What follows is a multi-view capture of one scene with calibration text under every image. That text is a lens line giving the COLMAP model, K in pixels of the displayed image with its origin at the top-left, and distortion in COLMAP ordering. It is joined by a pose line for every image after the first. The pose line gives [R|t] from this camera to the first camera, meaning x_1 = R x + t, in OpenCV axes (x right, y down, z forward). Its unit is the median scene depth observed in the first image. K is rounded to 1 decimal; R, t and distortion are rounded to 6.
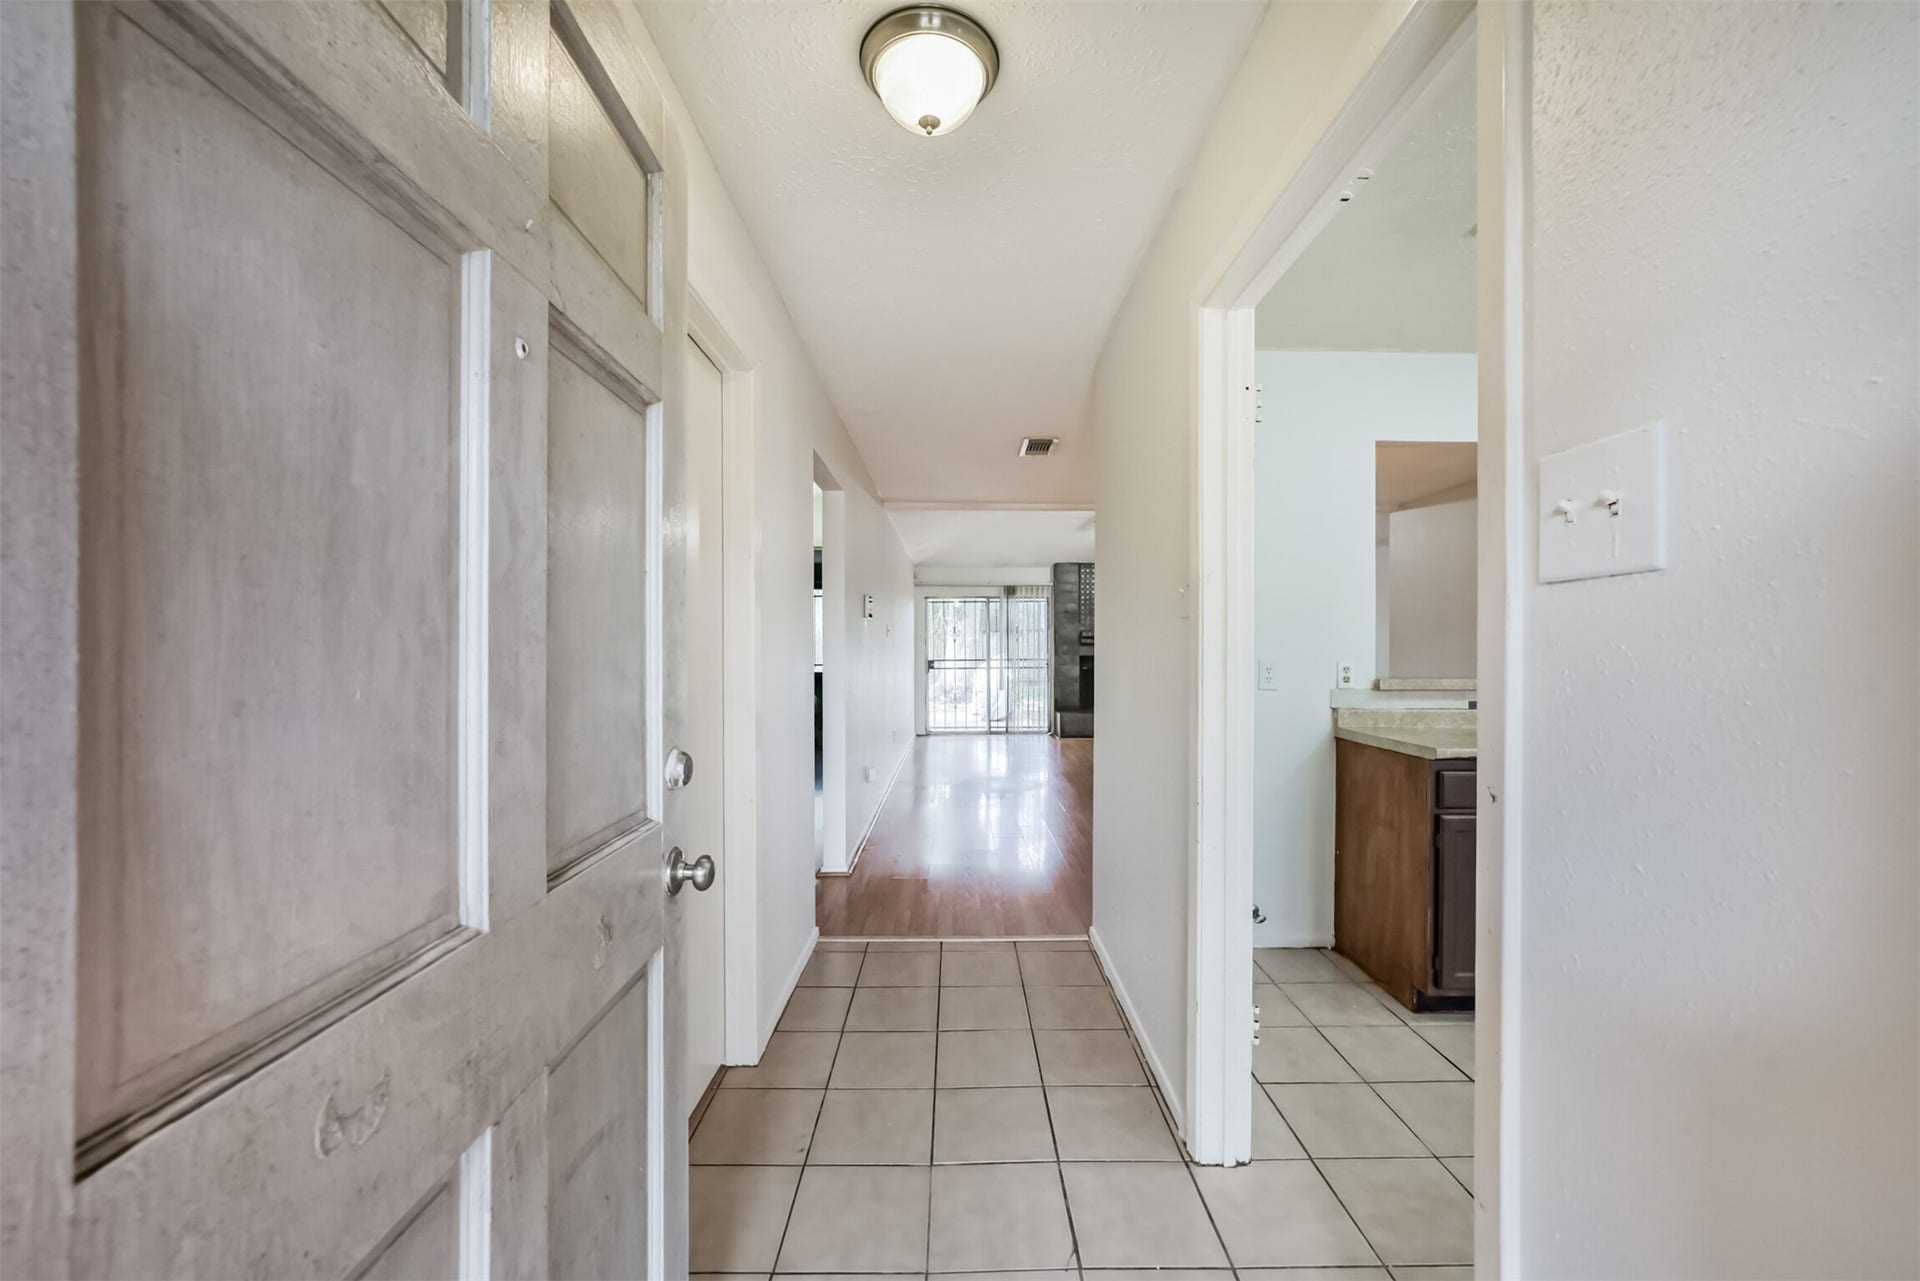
lens RADIAL K [[743.3, 0, 963.6], [0, 743.3, 647.9], [0, 0, 1]] dist [-0.016435, 0.007754]
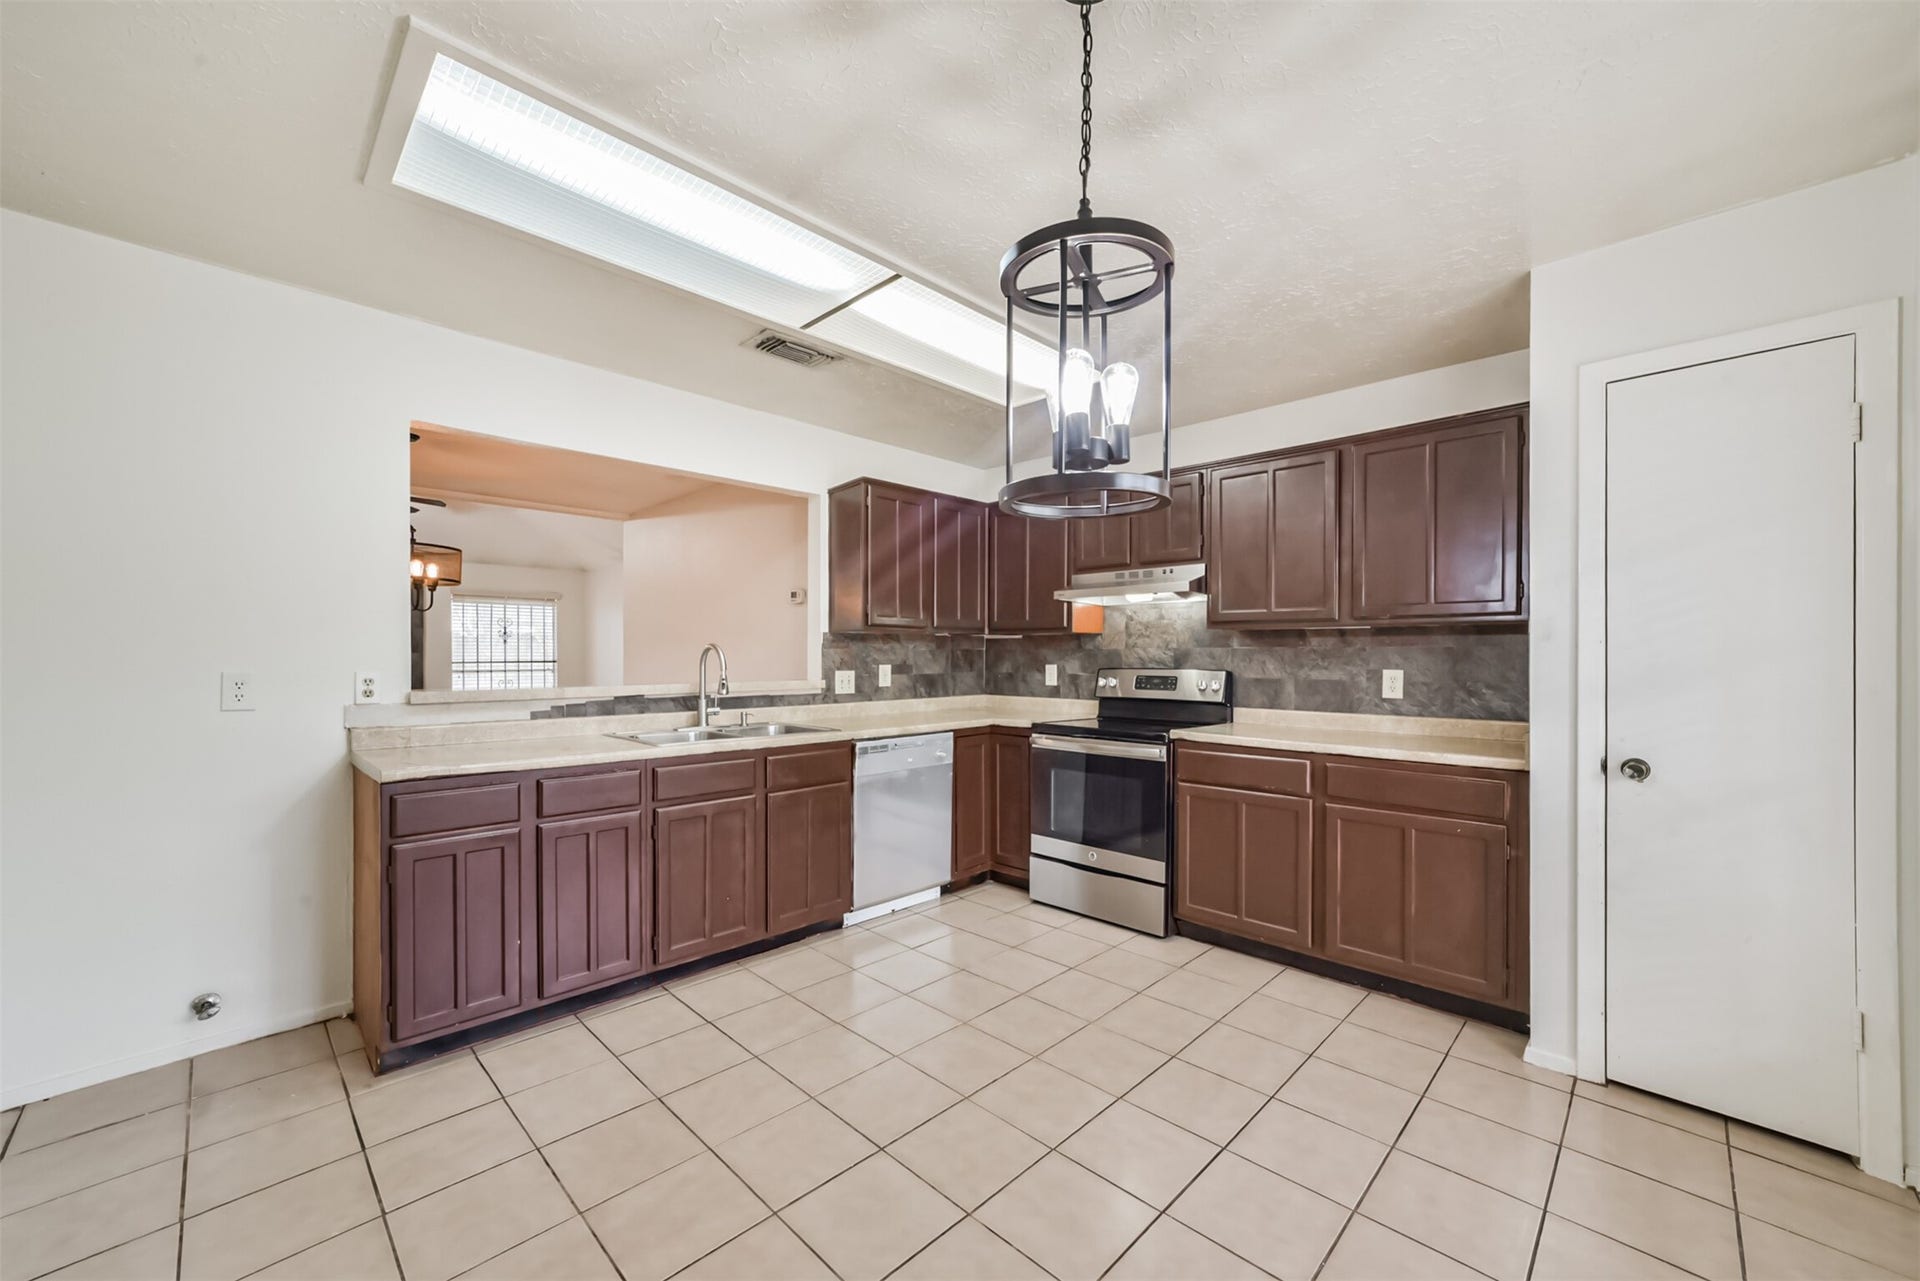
lens RADIAL K [[743.3, 0, 963.6], [0, 743.3, 647.9], [0, 0, 1]] dist [-0.016435, 0.007754]
pose [[0.705248, 0.006518, 0.708930, 0.189074], [0.001274, 0.999944, -0.010461, -0.000103], [-0.708959, 0.008281, 0.705201, -0.041589]]
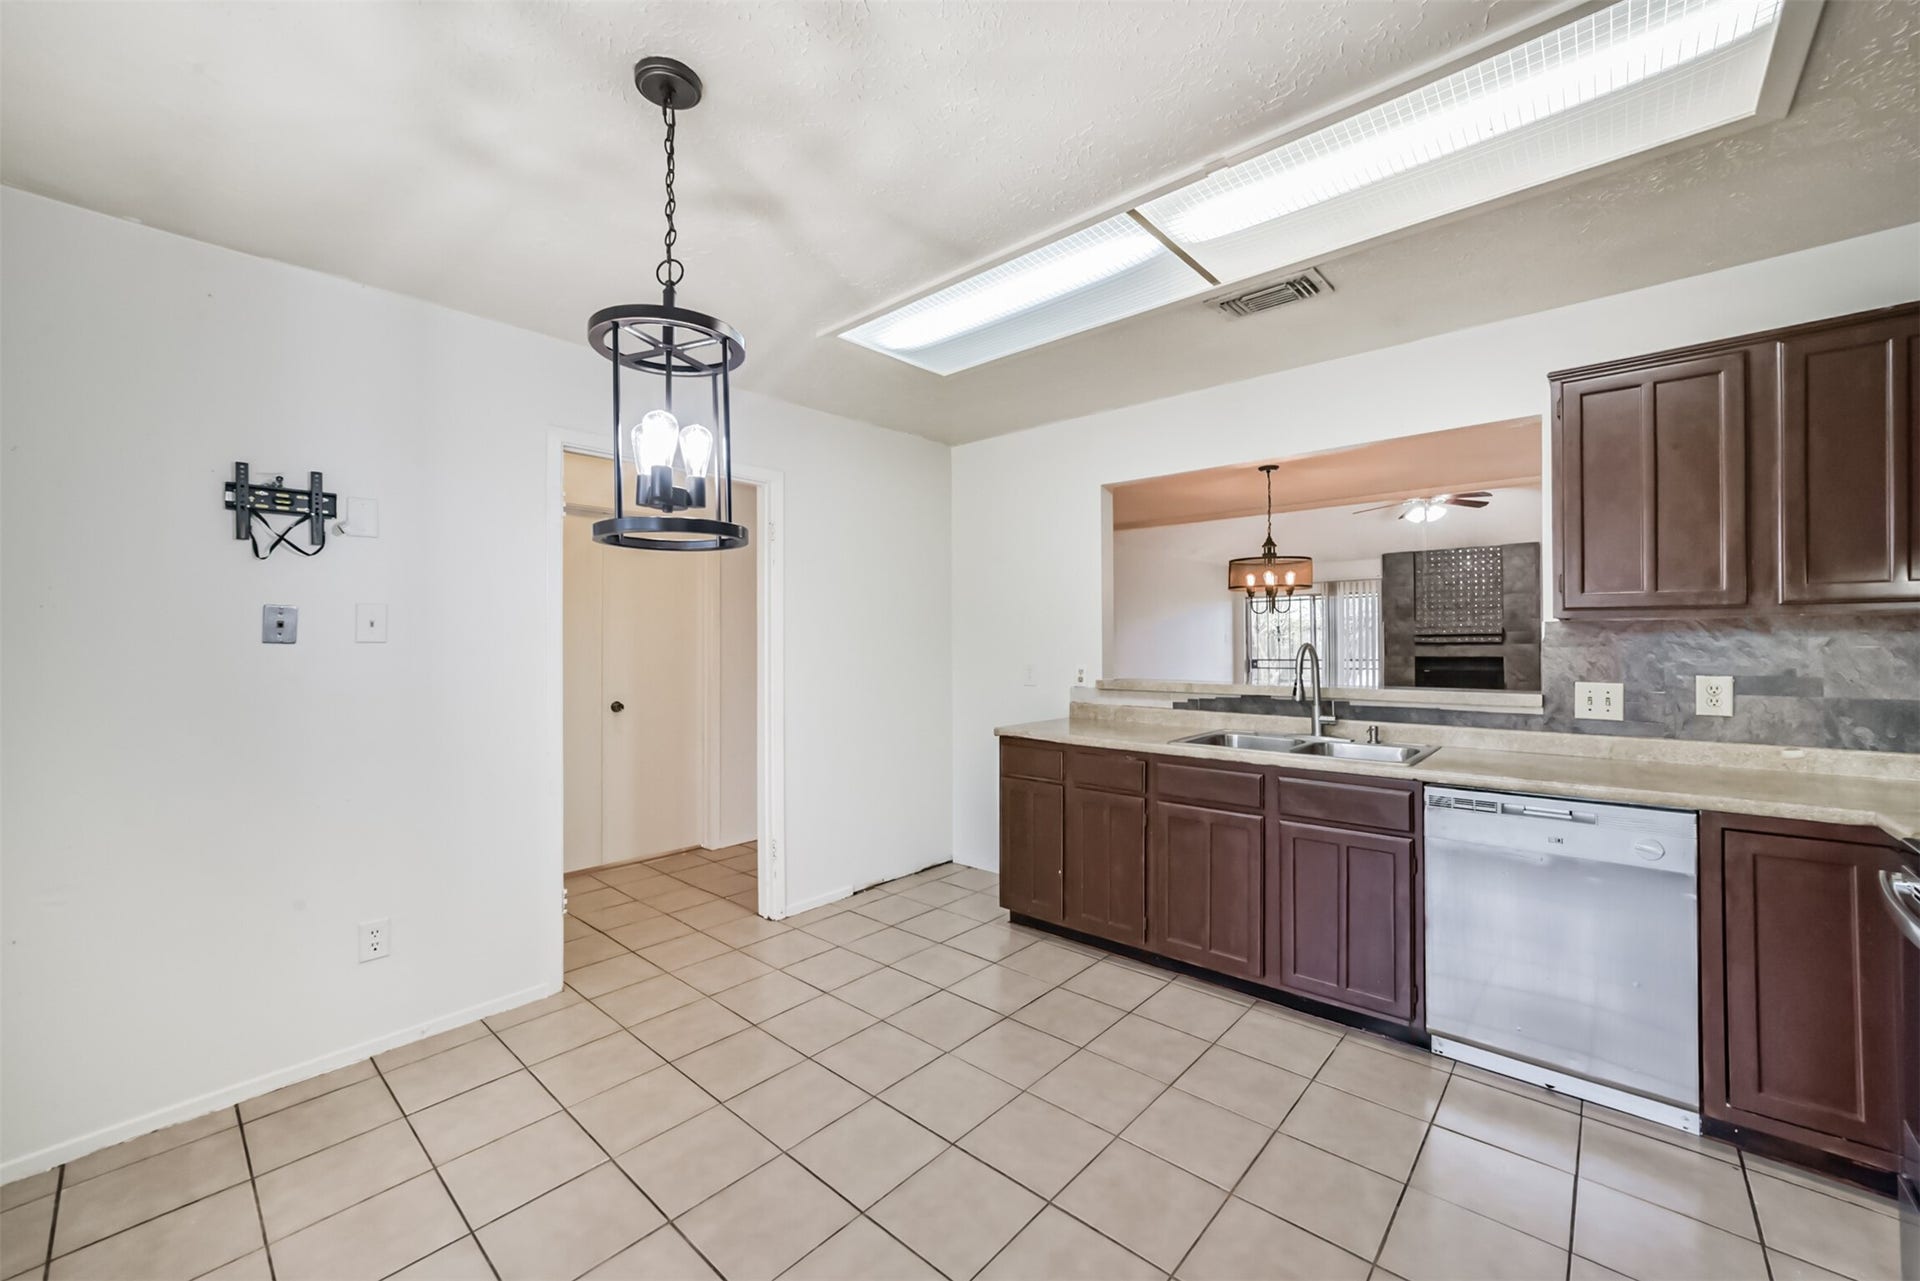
lens RADIAL K [[743.3, 0, 963.6], [0, 743.3, 647.9], [0, 0, 1]] dist [-0.016435, 0.007754]
pose [[0.745041, 0.001003, -0.667018, 0.572530], [0.002464, 0.999988, 0.004255, -0.007780], [0.667014, -0.004813, 0.745029, -0.030377]]
